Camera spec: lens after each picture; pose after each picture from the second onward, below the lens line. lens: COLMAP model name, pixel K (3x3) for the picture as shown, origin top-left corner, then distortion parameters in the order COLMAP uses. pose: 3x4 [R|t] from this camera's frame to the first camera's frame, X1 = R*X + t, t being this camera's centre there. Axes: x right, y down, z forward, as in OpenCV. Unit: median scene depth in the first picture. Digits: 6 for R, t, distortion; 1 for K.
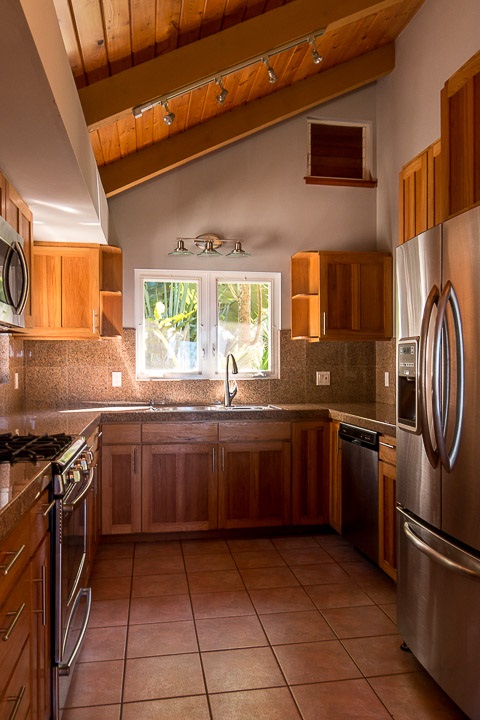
lens RADIAL K [[558.9, 0, 239.6], [0, 558.9, 367.9], [0, 0, 1]] dist [-0.008078, -0.000575]
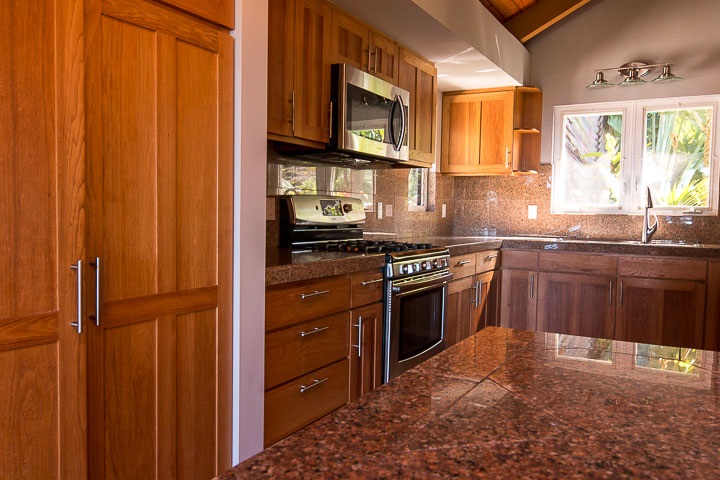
lens RADIAL K [[599.3, 0, 358.6], [0, 599.3, 237.5], [0, 0, 1]] dist [0.019892, 0.015083]
pose [[0.776986, 0.045292, -0.627886, 0.247320], [-0.025048, 0.998843, 0.041054, 0.030373], [0.629019, -0.016172, 0.777222, -0.101474]]
